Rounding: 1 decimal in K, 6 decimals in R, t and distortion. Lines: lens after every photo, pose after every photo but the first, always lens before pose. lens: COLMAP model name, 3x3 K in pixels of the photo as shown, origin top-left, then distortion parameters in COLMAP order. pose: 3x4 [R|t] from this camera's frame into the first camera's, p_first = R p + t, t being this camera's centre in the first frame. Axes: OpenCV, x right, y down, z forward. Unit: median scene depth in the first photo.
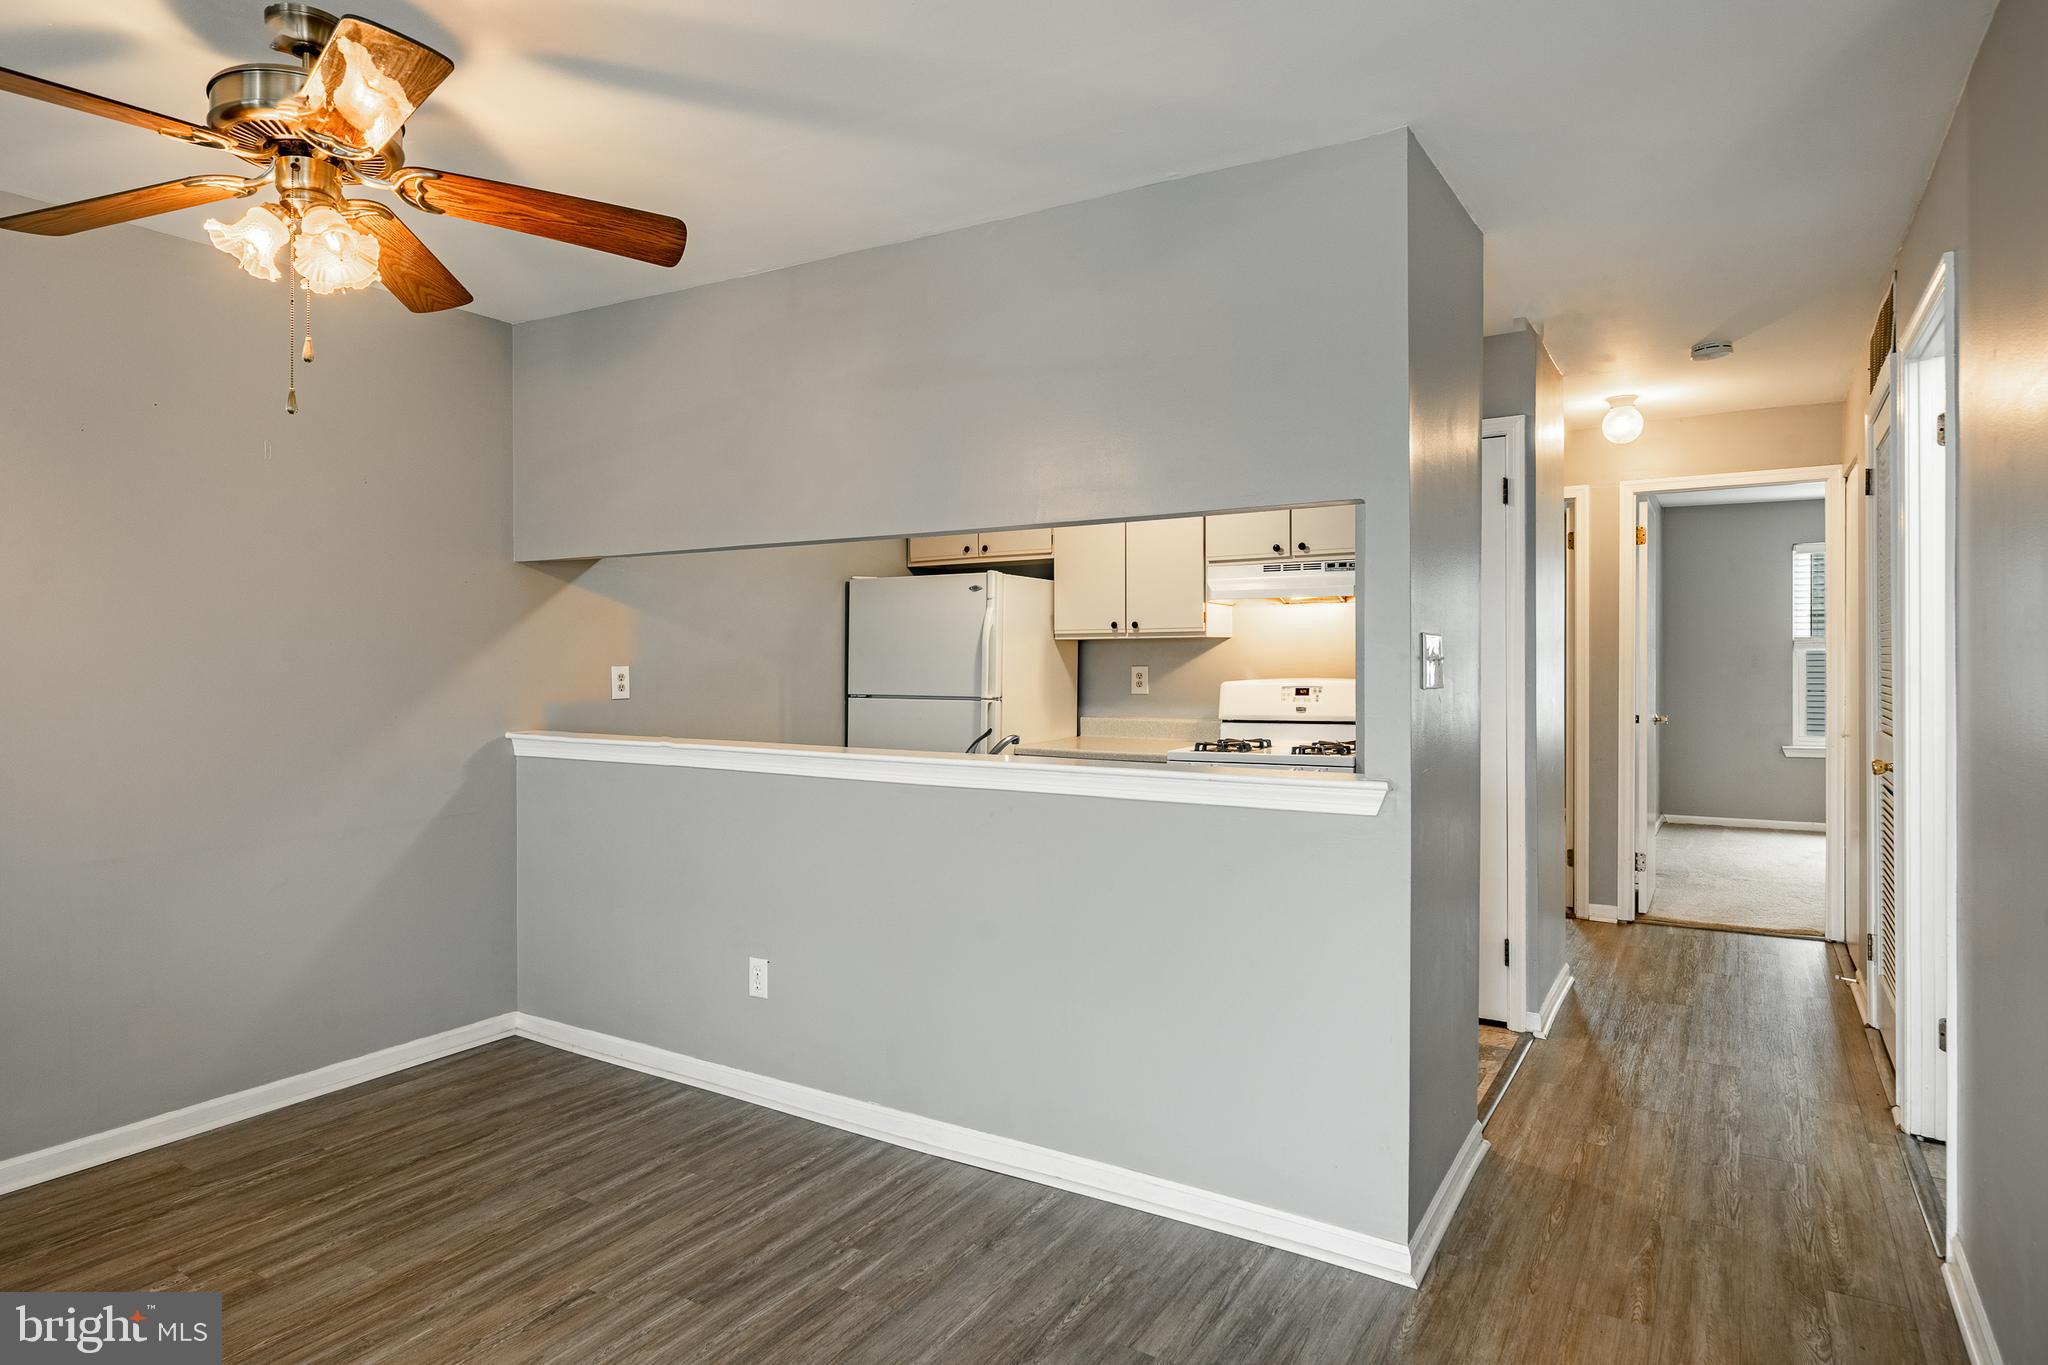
lens RADIAL K [[1142.1, 0, 1022.8], [0, 1142.1, 661.7], [0, 0, 1]] dist [-0.028659, -0.000727]
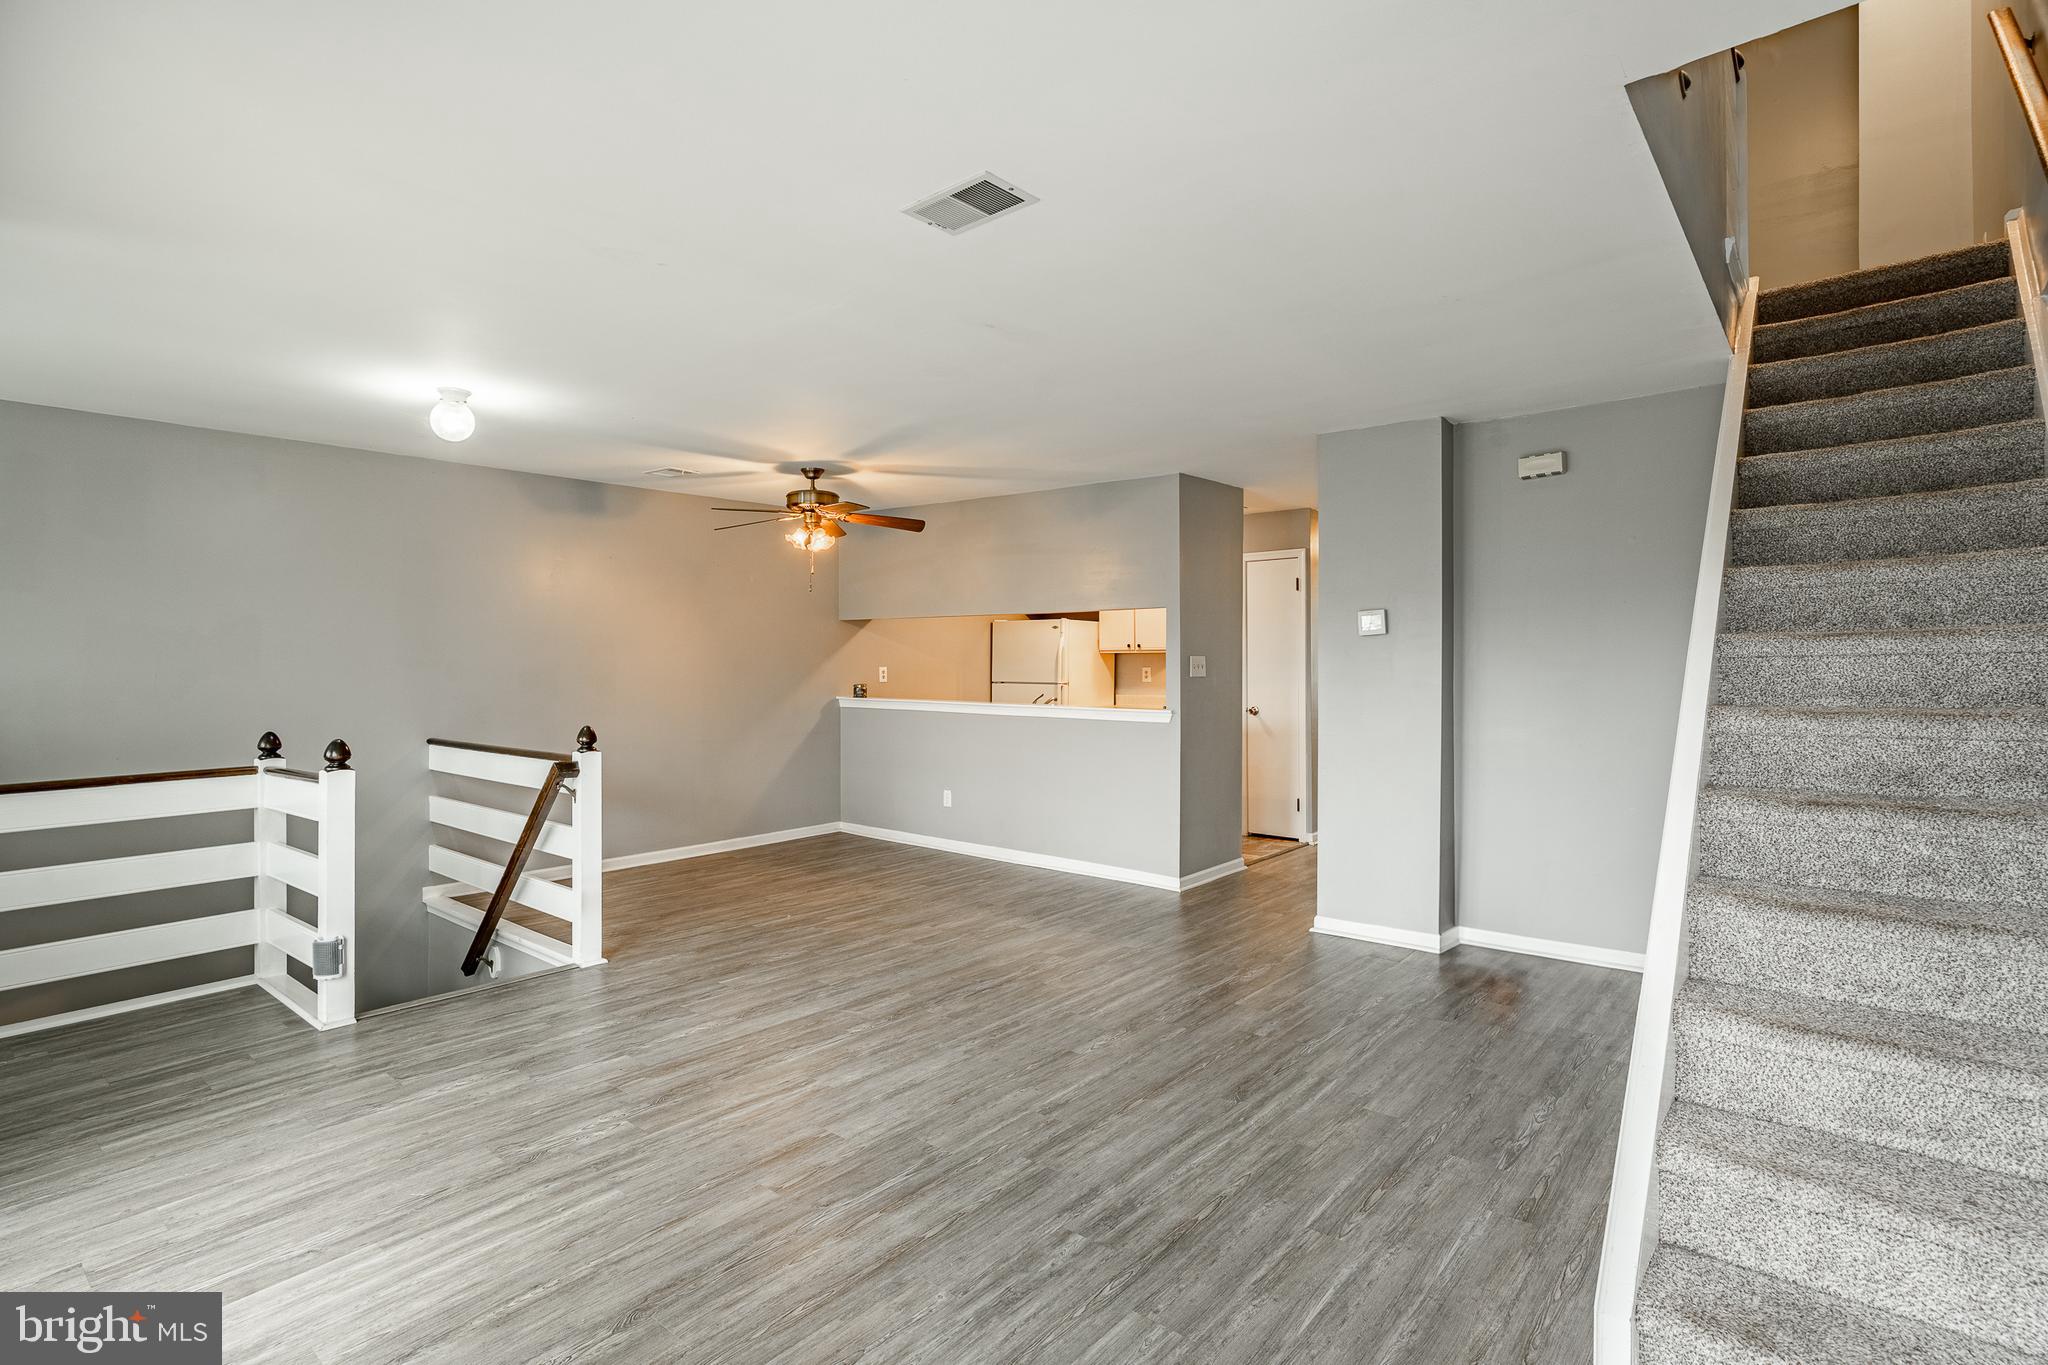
lens RADIAL K [[978.4, 0, 1027.4], [0, 978.4, 678.7], [0, 0, 1]] dist [0.000223, 0.000001]
pose [[0.989909, 0.003611, -0.141659, 0.167061], [-0.001118, 0.999843, 0.017673, -0.006499], [0.141701, -0.017337, 0.989758, -0.750102]]
